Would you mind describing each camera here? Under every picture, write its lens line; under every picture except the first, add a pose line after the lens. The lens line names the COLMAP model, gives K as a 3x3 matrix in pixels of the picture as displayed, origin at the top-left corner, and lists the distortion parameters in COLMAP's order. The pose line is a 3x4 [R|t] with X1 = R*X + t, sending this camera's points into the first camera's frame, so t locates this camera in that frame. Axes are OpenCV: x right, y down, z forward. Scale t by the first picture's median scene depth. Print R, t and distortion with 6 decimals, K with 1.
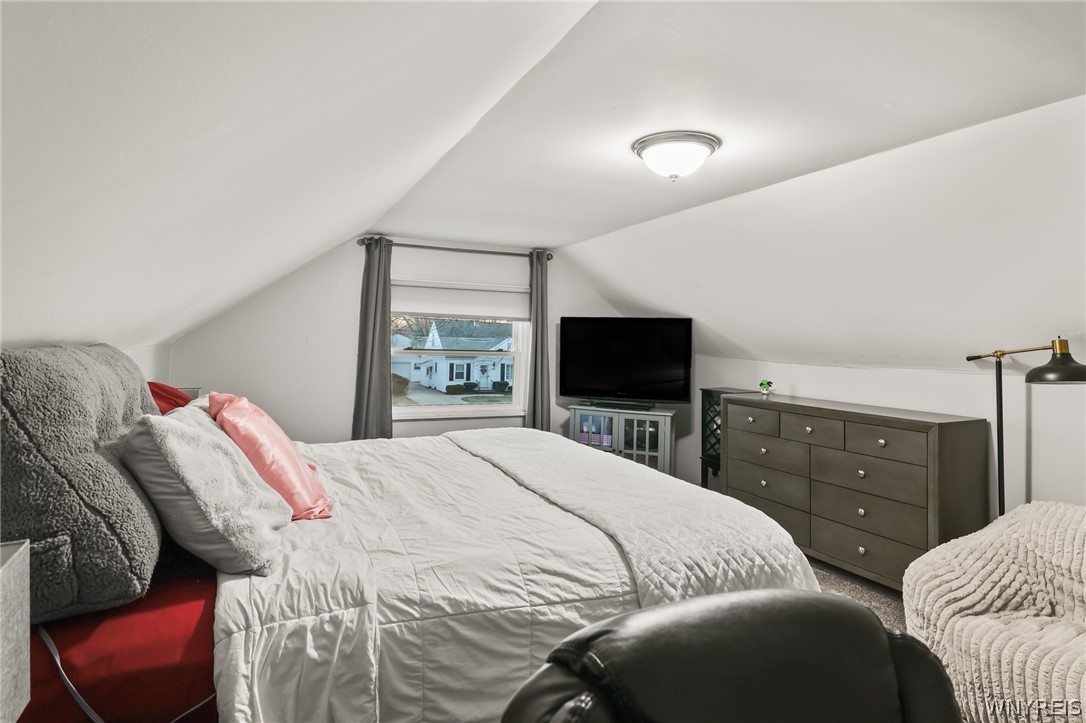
lens RADIAL K [[575.8, 0, 544.2], [0, 575.8, 330.4], [0, 0, 1]] dist [-0.003542, 0.004666]
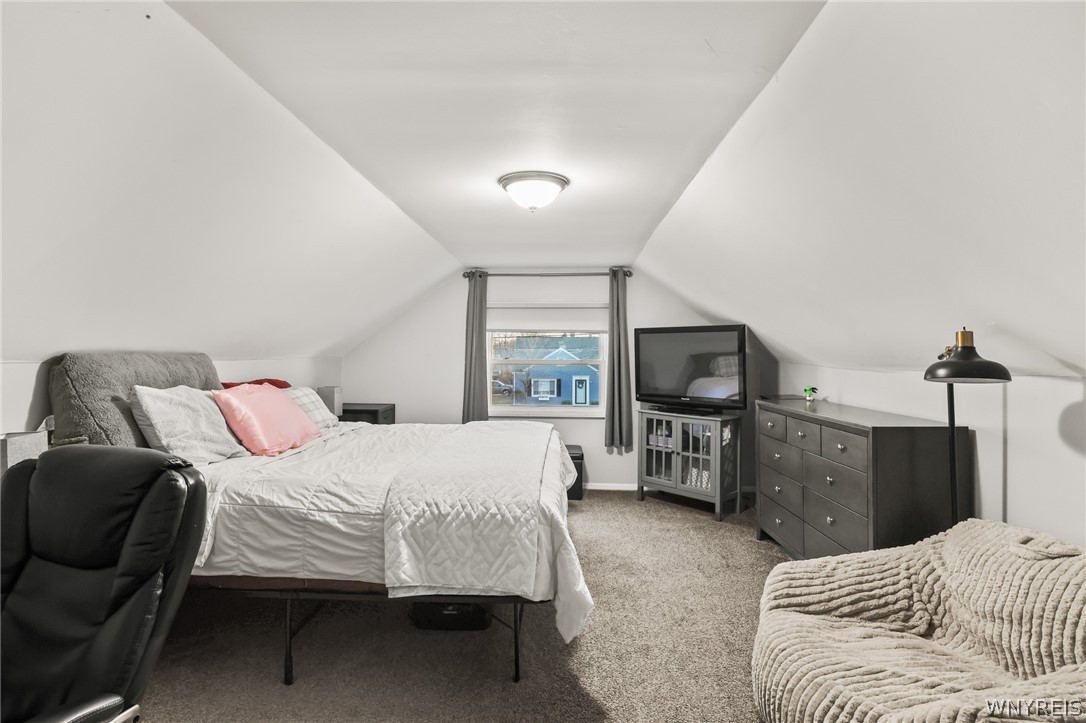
lens RADIAL K [[567.2, 0, 549.2], [0, 567.2, 354.0], [0, 0, 1]] dist [-0.000975, 0.001441]
pose [[0.890792, -0.019812, -0.453980, 1.135916], [0.025038, 0.999671, 0.005503, 0.046953], [0.453722, -0.016269, 0.890995, -0.082461]]
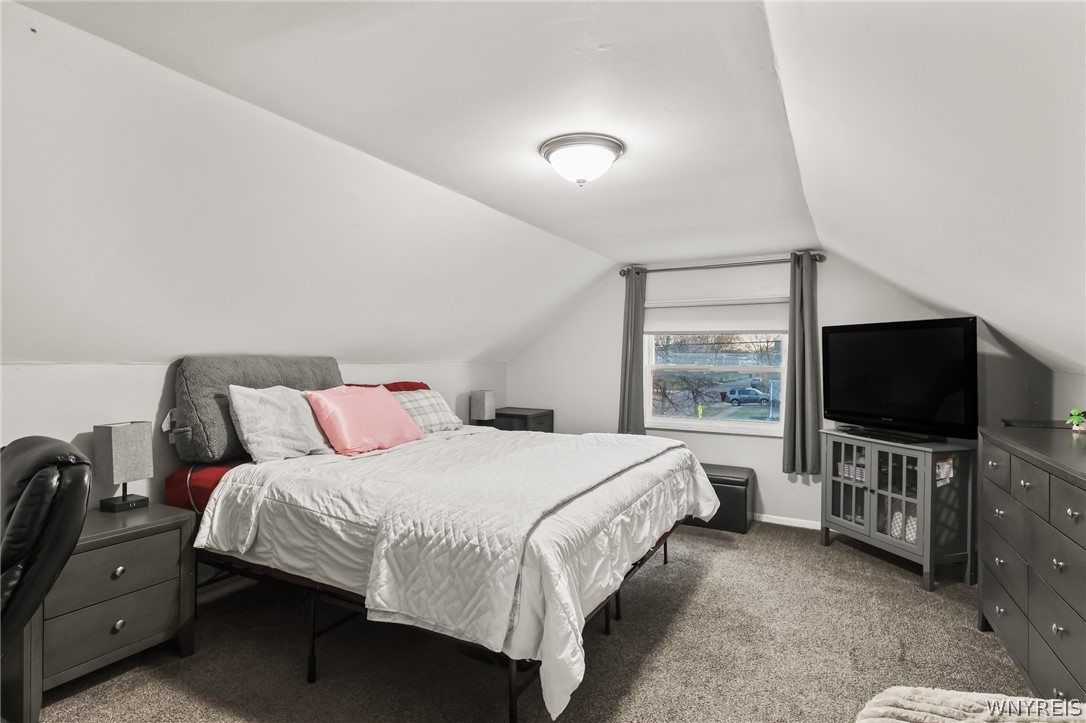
lens RADIAL K [[567.2, 0, 542.6], [0, 567.2, 370.5], [0, 0, 1]] dist [-0.000975, 0.001441]
pose [[0.597531, -0.003531, -0.801838, 1.400977], [0.022627, 0.999666, 0.012460, 0.067728], [0.801527, -0.025588, 0.597411, 0.491872]]
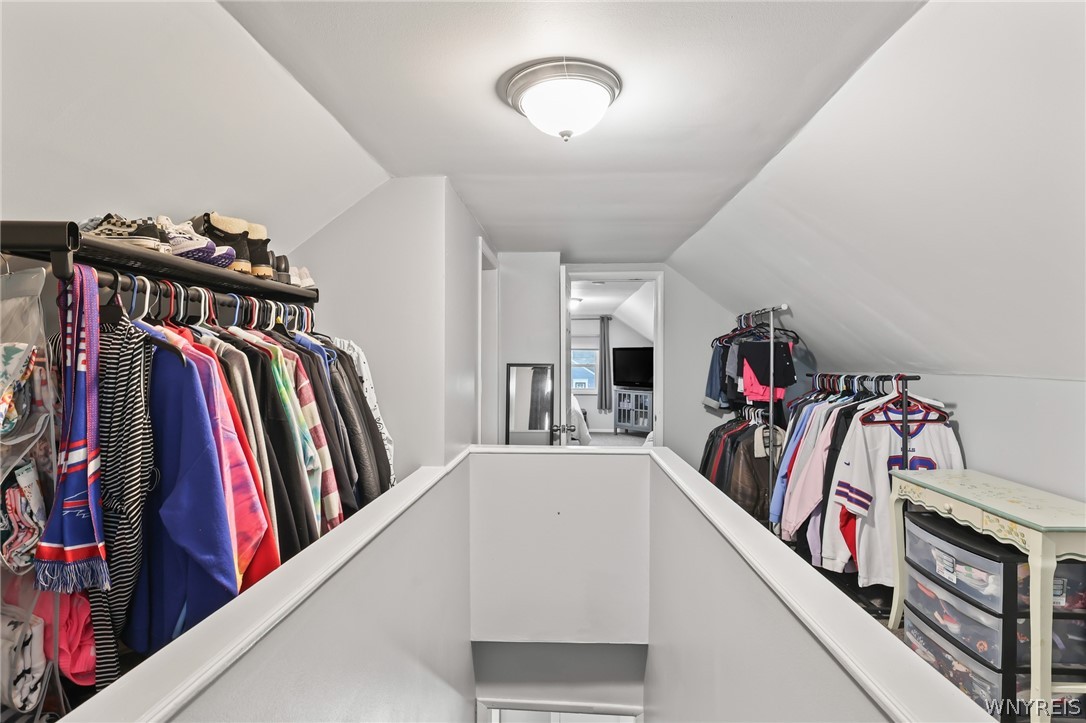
lens RADIAL K [[567.2, 0, 545.0], [0, 567.2, 363.8], [0, 0, 1]] dist [-0.000975, 0.001441]
pose [[0.889083, -0.015729, -0.457476, 2.319964], [0.023226, 0.999672, 0.010769, 0.022028], [0.457156, -0.020199, 0.889157, -2.939234]]
